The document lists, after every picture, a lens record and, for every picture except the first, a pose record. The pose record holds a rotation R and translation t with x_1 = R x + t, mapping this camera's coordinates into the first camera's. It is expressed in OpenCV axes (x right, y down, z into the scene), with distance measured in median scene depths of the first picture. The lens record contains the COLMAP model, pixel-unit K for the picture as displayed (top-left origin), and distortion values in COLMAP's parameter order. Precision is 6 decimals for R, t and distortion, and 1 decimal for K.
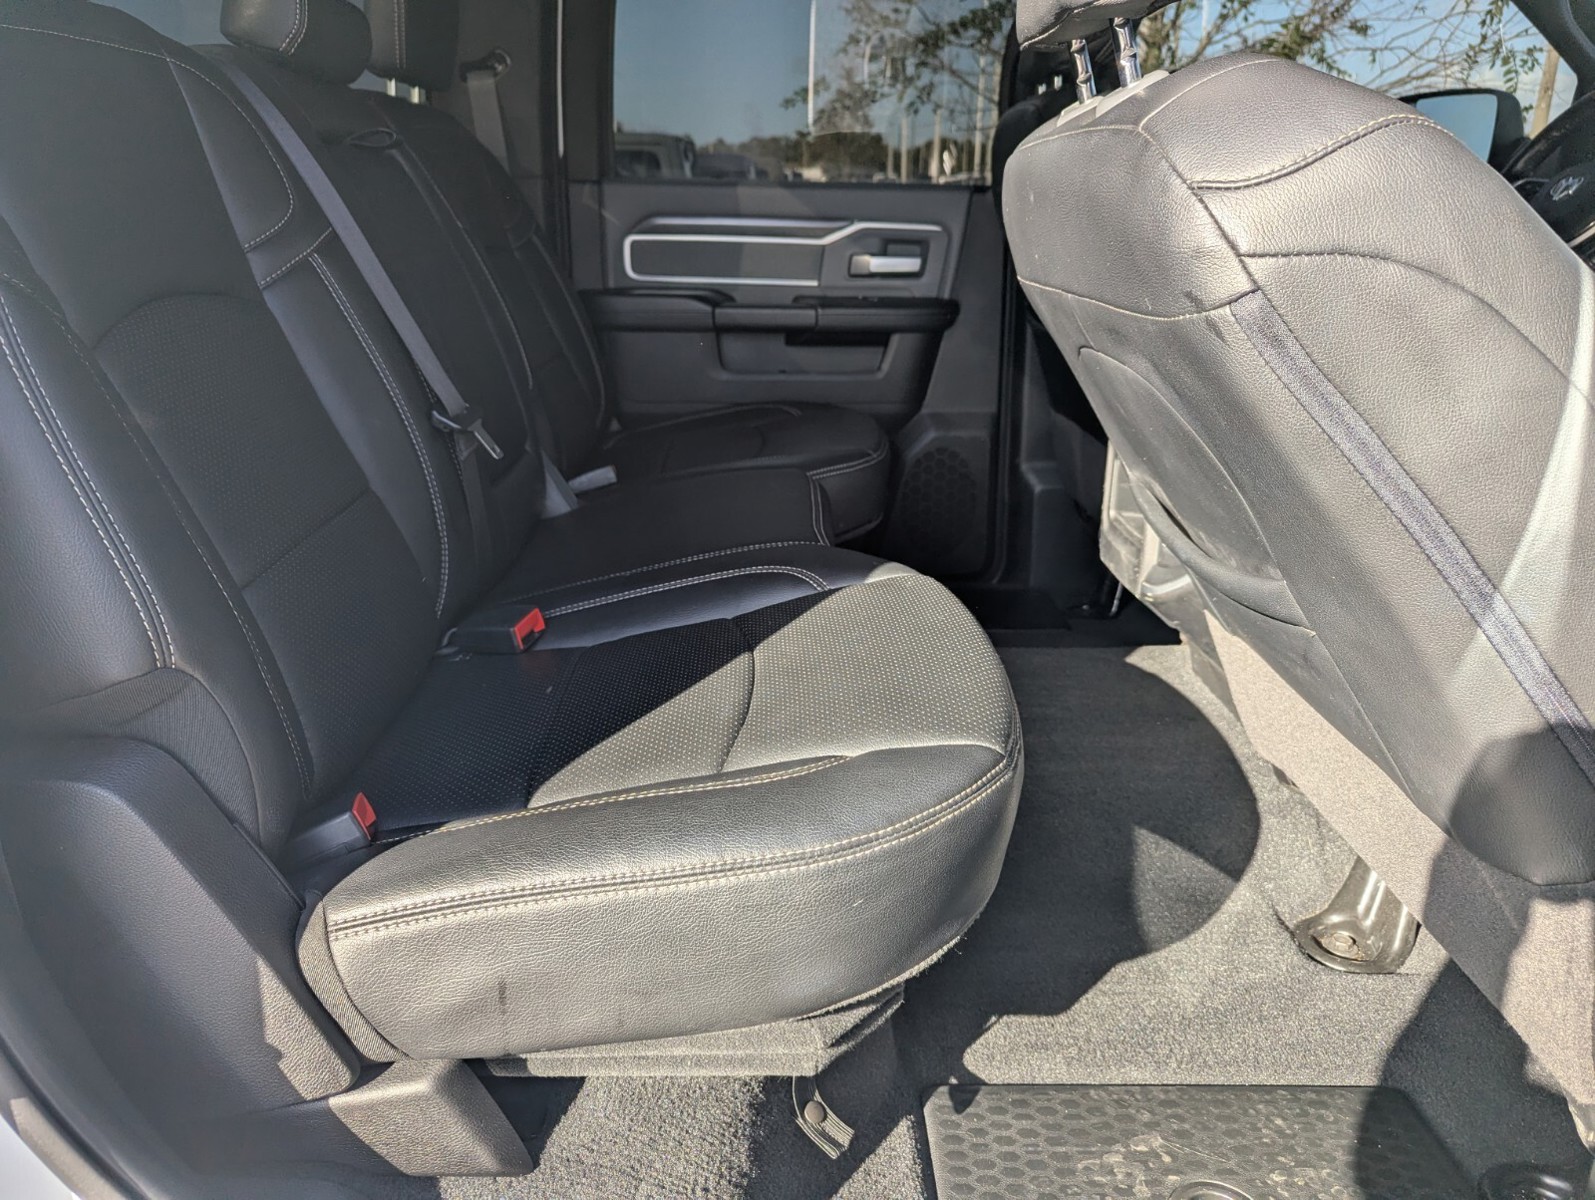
lens RADIAL K [[1132.6, 0, 802.8], [0, 1132.6, 583.0], [0, 0, 1]] dist [0.064641, -0.059495]
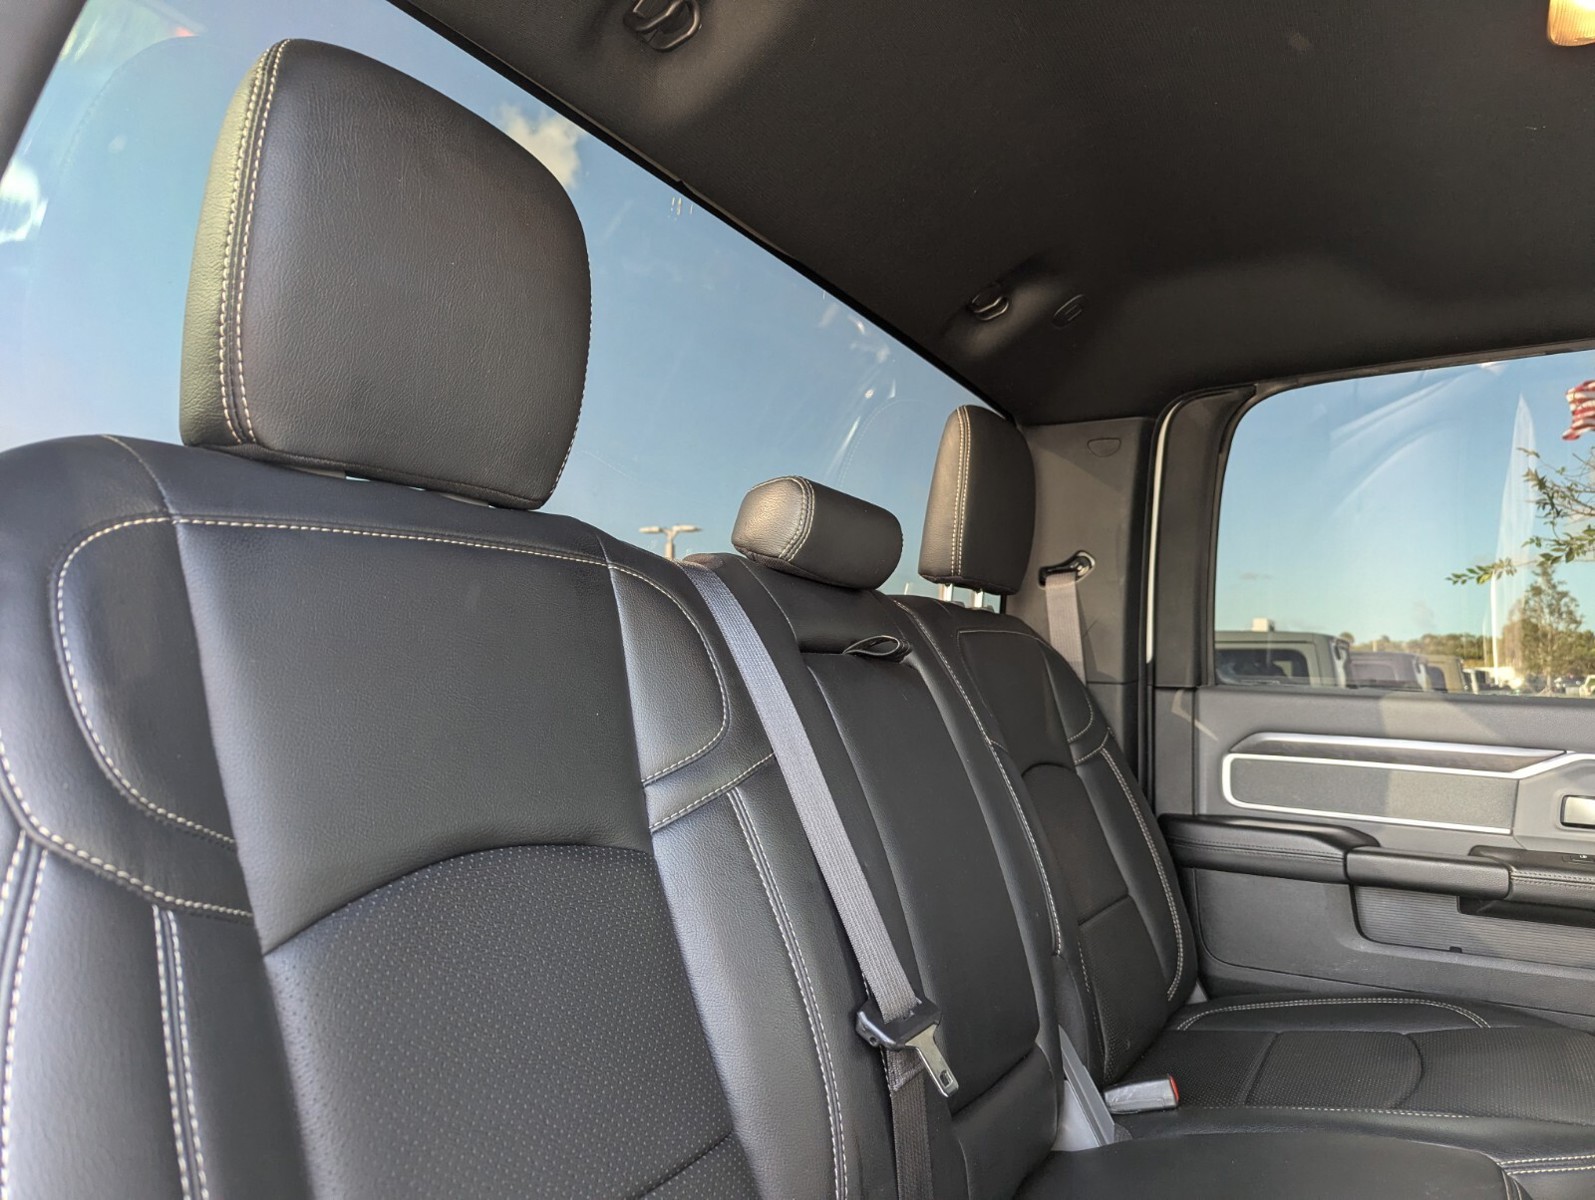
lens RADIAL K [[1132.6, 0, 802.8], [0, 1132.6, 583.0], [0, 0, 1]] dist [0.064641, -0.059495]
pose [[0.859295, -0.025911, -0.510824, 0.004528], [-0.183628, 0.916507, -0.355381, -0.074828], [0.477382, 0.399179, 0.782792, 0.182425]]
